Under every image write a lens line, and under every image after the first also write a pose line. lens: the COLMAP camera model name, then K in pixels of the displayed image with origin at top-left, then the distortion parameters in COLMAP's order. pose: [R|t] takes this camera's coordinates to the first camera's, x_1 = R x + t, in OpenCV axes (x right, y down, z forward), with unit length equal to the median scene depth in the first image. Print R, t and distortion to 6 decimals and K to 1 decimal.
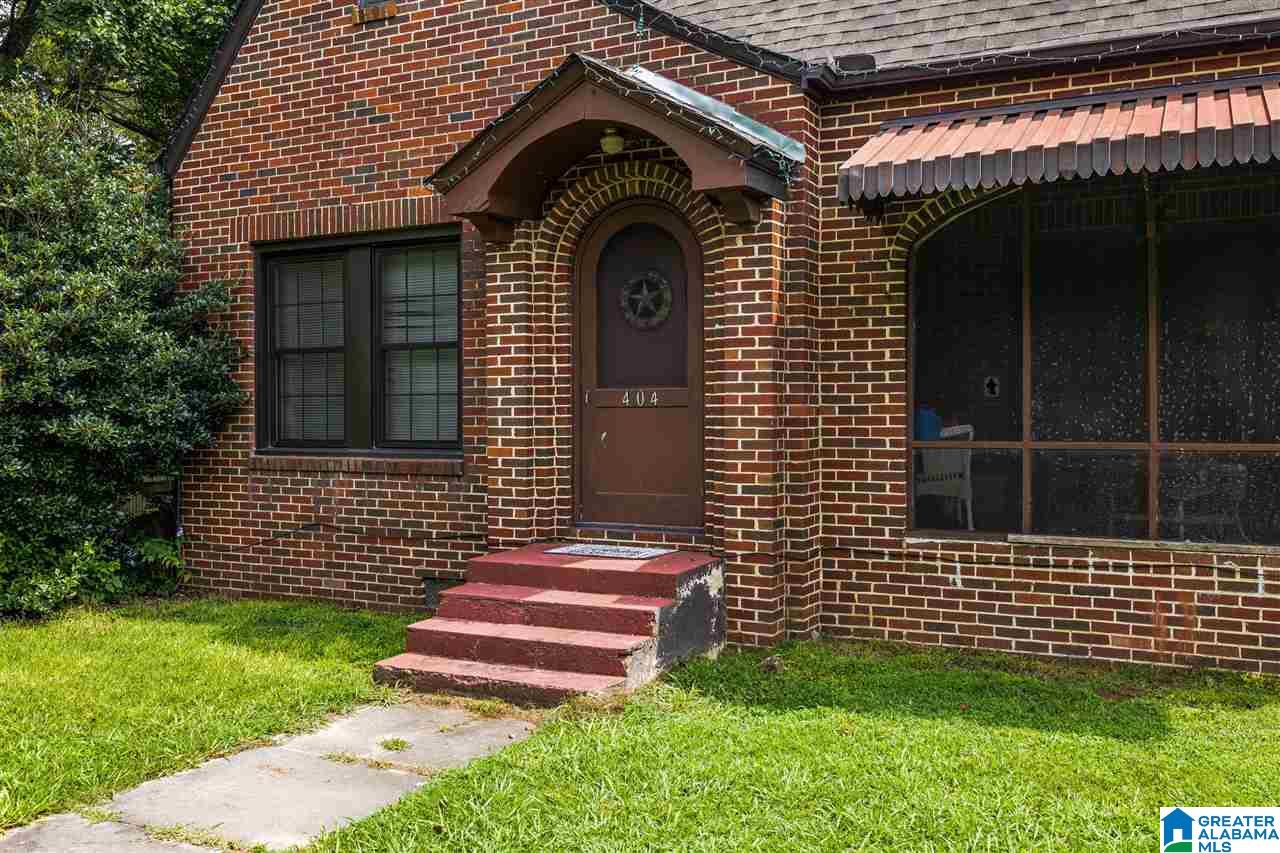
lens RADIAL K [[1123.9, 0, 638.1], [0, 1123.9, 399.1], [0, 0, 1]] dist [0.005075, 0.002135]
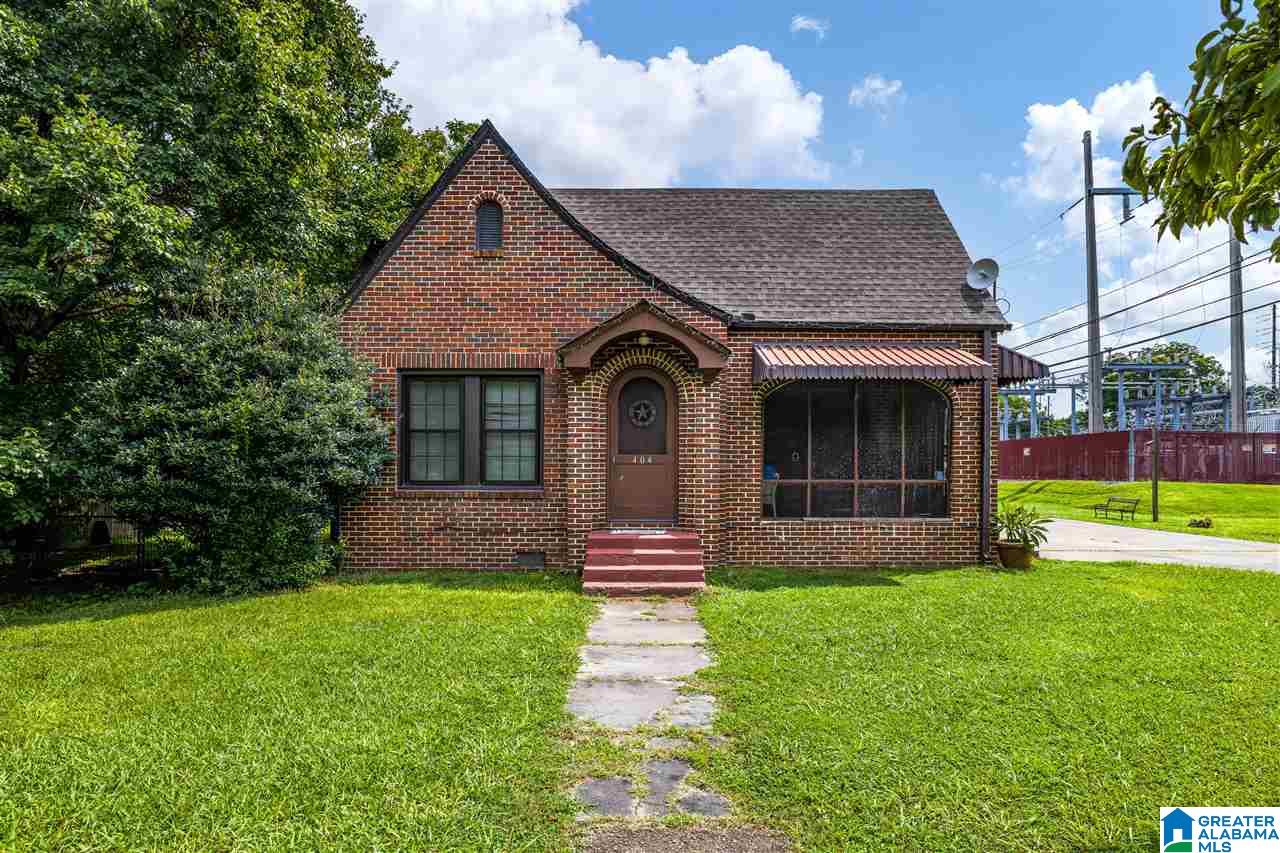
lens RADIAL K [[681.0, 0, 641.2], [0, 681.0, 449.1], [0, 0, 1]] dist [-0.004080, 0.000157]
pose [[0.890684, 0.019971, 0.454185, -0.584787], [-0.010777, 0.999681, -0.022824, 0.008403], [-0.454496, 0.015434, 0.890615, -0.137280]]
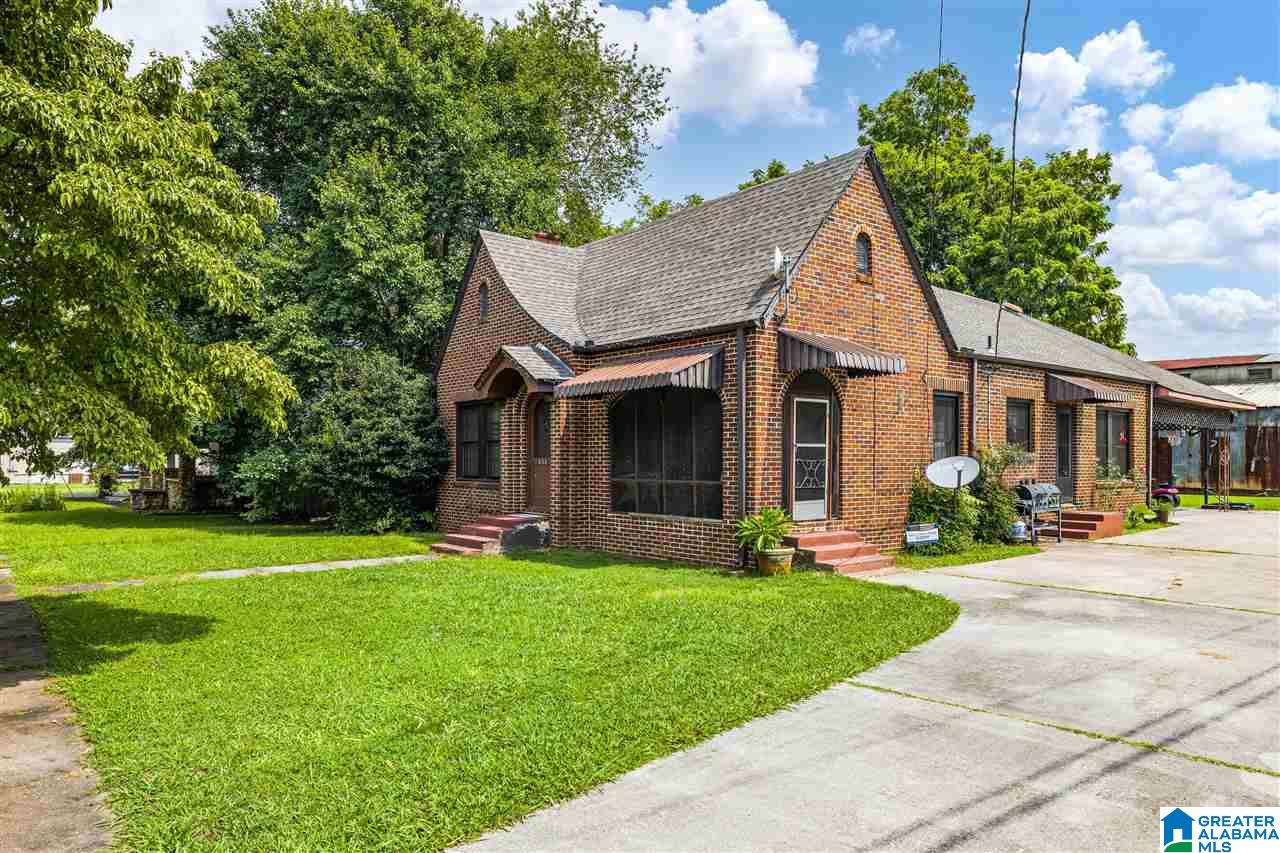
lens RADIAL K [[813.5, 0, 644.7], [0, 813.5, 445.8], [0, 0, 1]] dist [0.006361, 0.003576]
pose [[0.915695, -0.000925, -0.401874, 1.041129], [-0.002757, 0.999959, -0.008585, -0.023986], [0.401866, 0.008969, 0.915655, -0.733472]]
